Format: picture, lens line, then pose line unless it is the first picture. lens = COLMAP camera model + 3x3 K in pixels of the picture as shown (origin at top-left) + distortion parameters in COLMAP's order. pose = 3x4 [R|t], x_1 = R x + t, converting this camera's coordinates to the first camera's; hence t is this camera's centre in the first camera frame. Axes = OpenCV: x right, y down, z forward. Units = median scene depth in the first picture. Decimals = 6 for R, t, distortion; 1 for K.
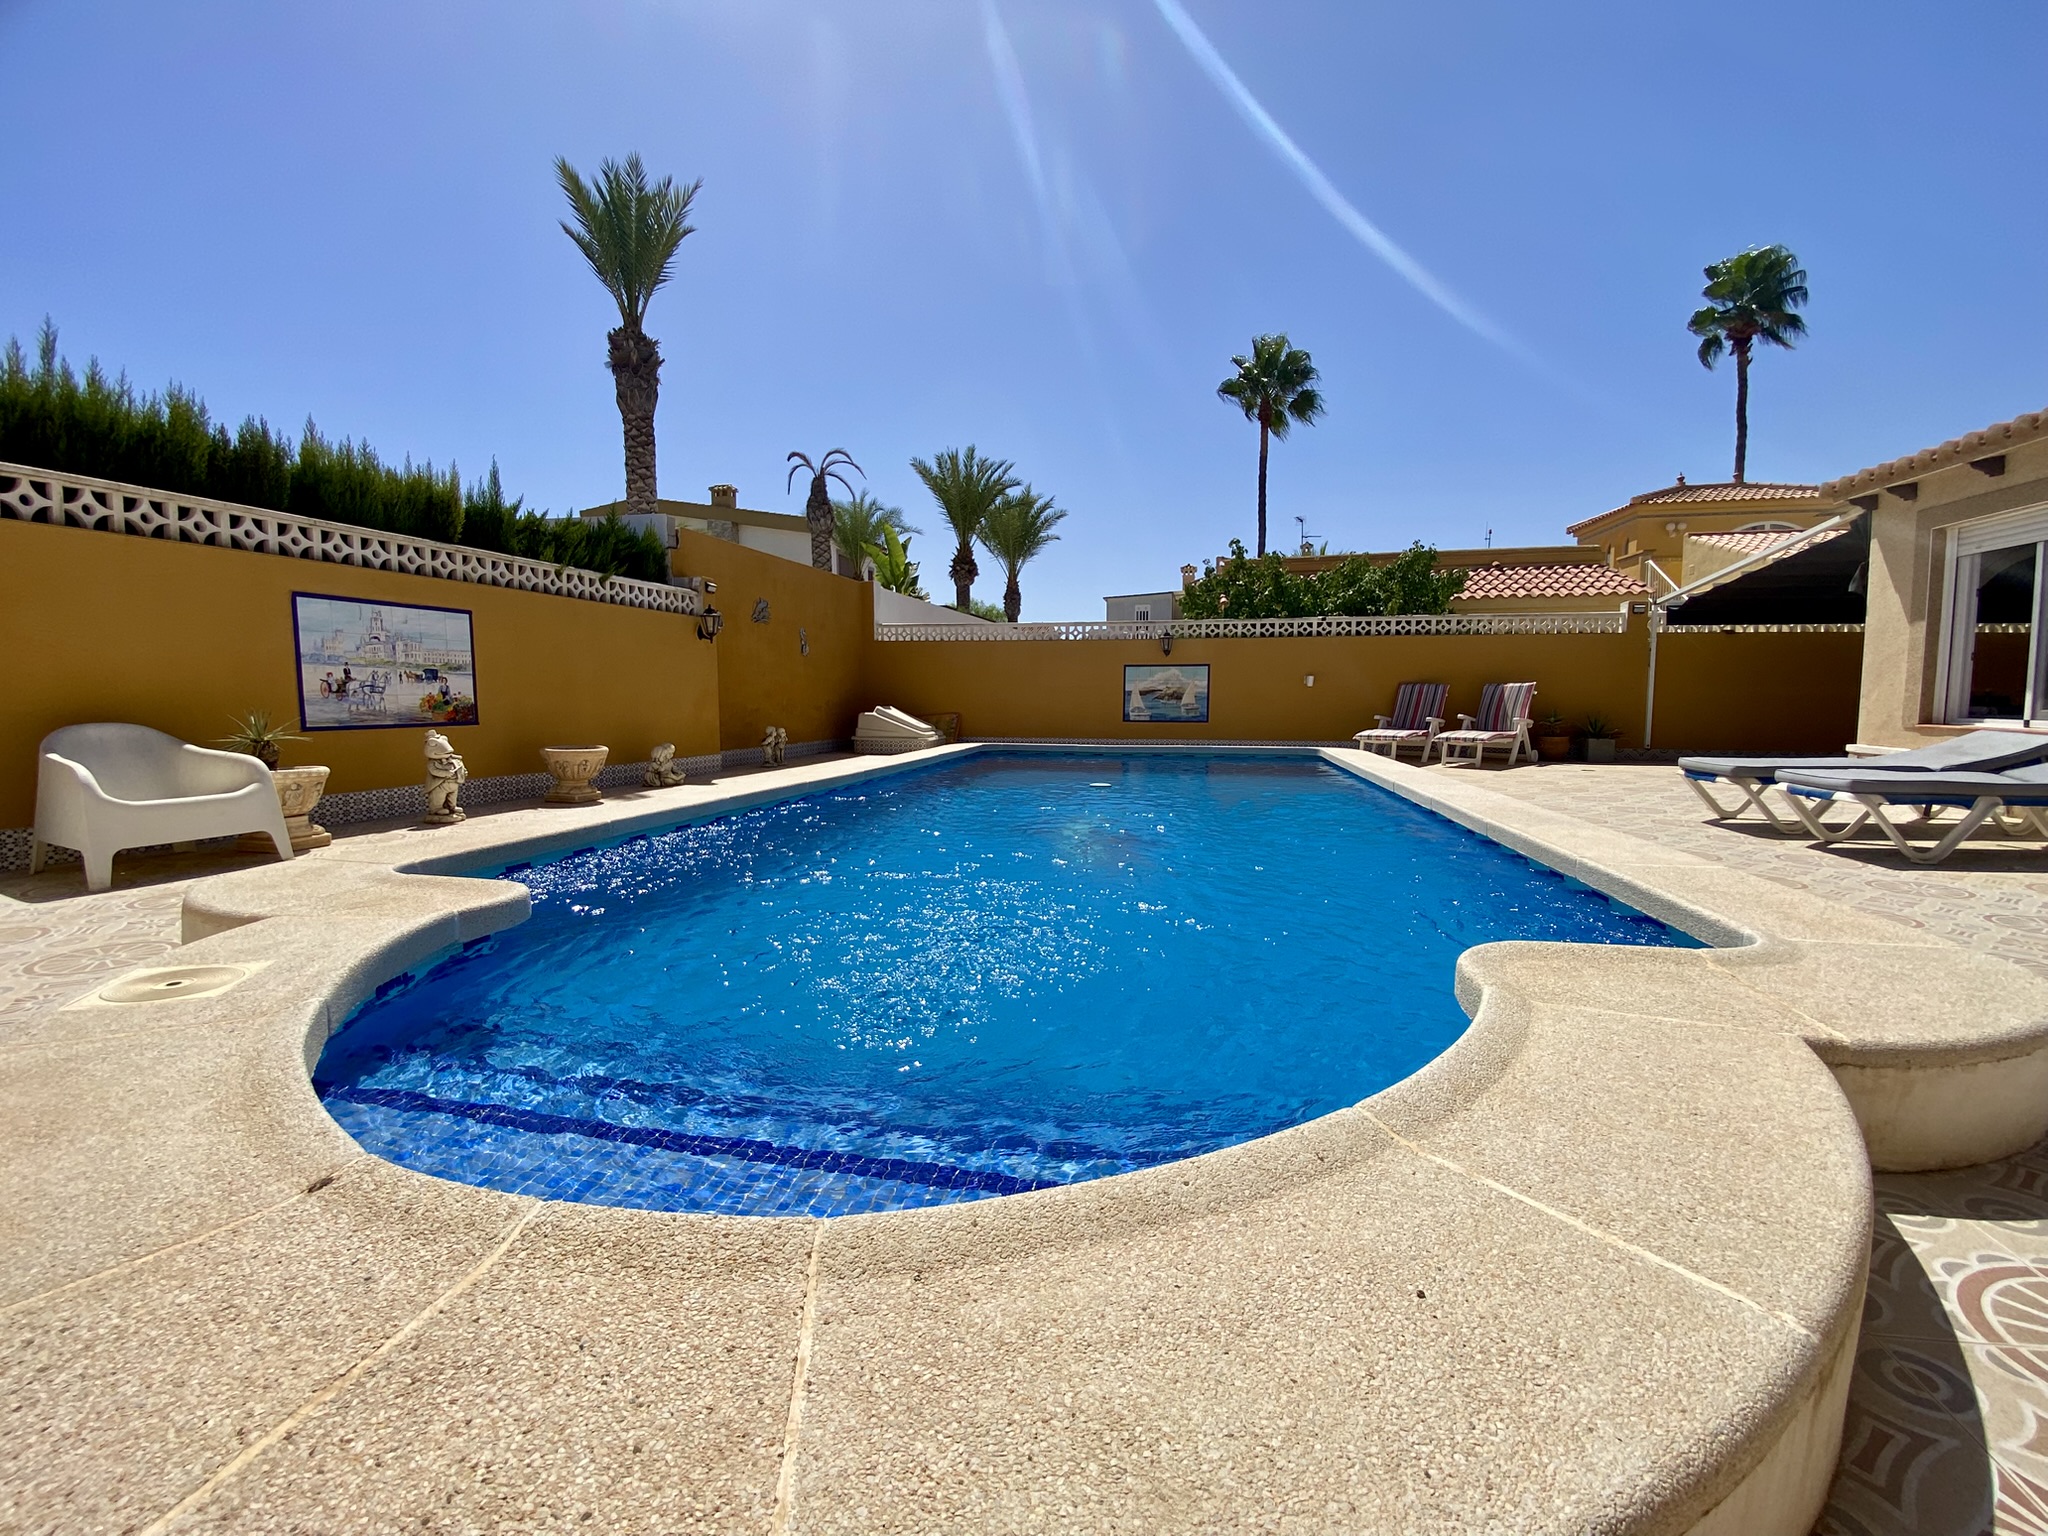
lens RADIAL K [[822.8, 0, 1013.5], [0, 822.8, 781.3], [0, 0, 1]] dist [0.048727, -0.041784]
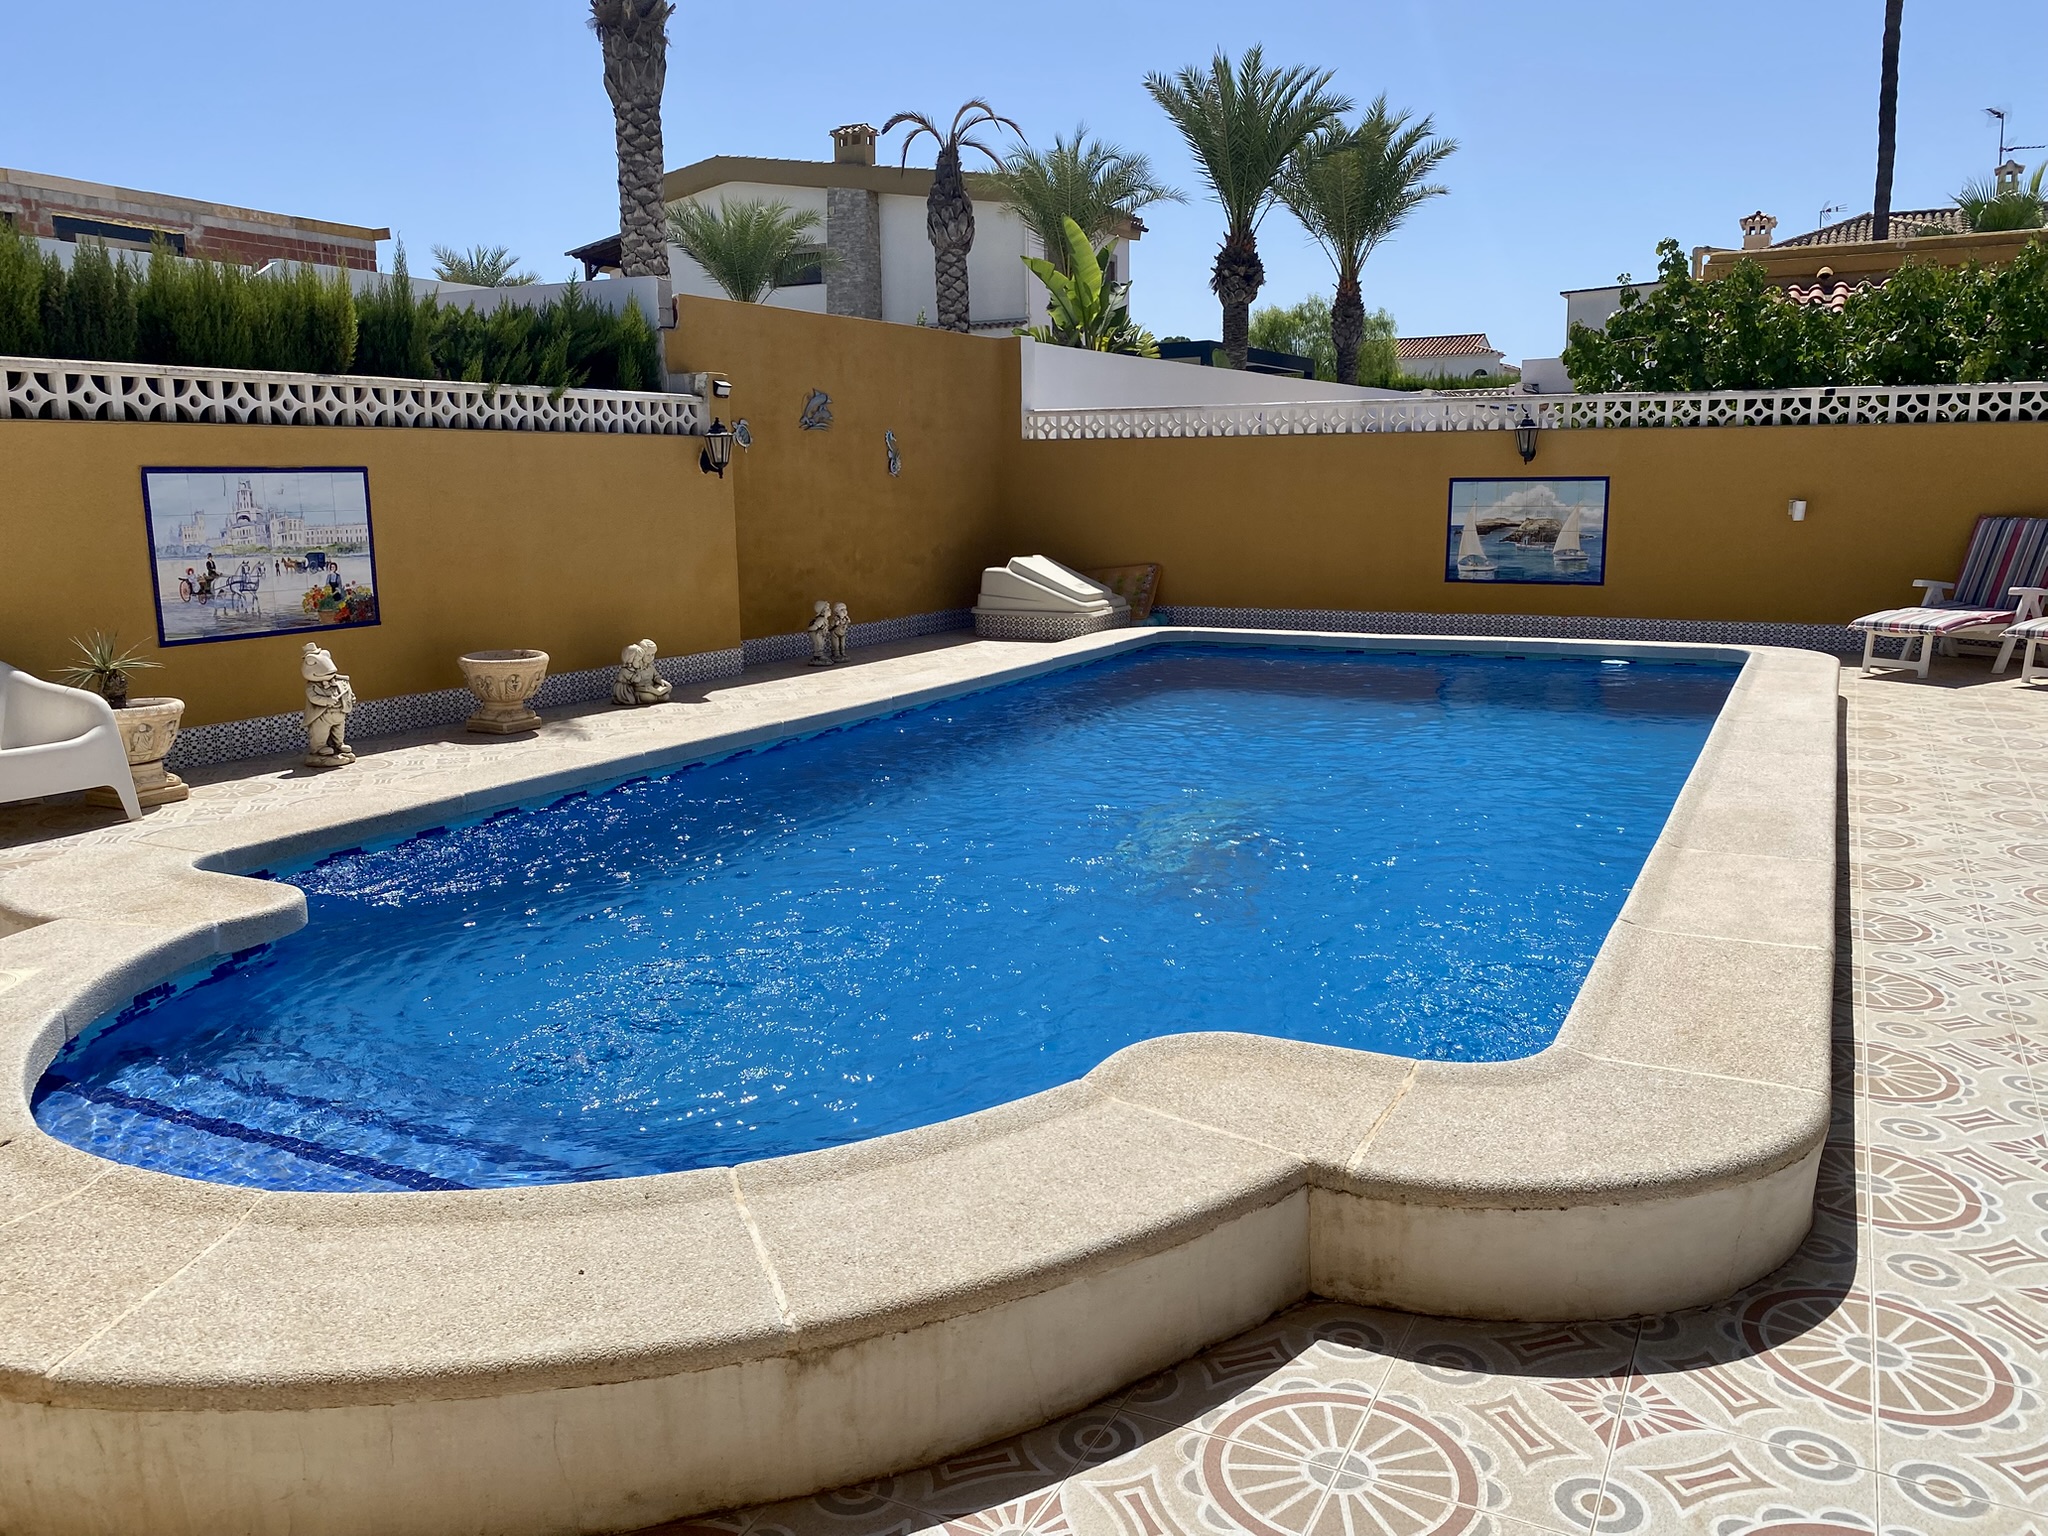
lens RADIAL K [[1523.0, 0, 1024.0], [0, 1523.0, 768.0], [0, 0, 1]] dist [0.044285, -0.069701]
pose [[0.970870, 0.032119, -0.237442, 0.204672], [-0.012634, 0.996459, 0.083130, -0.056779], [0.239272, -0.077708, 0.967838, -0.151815]]
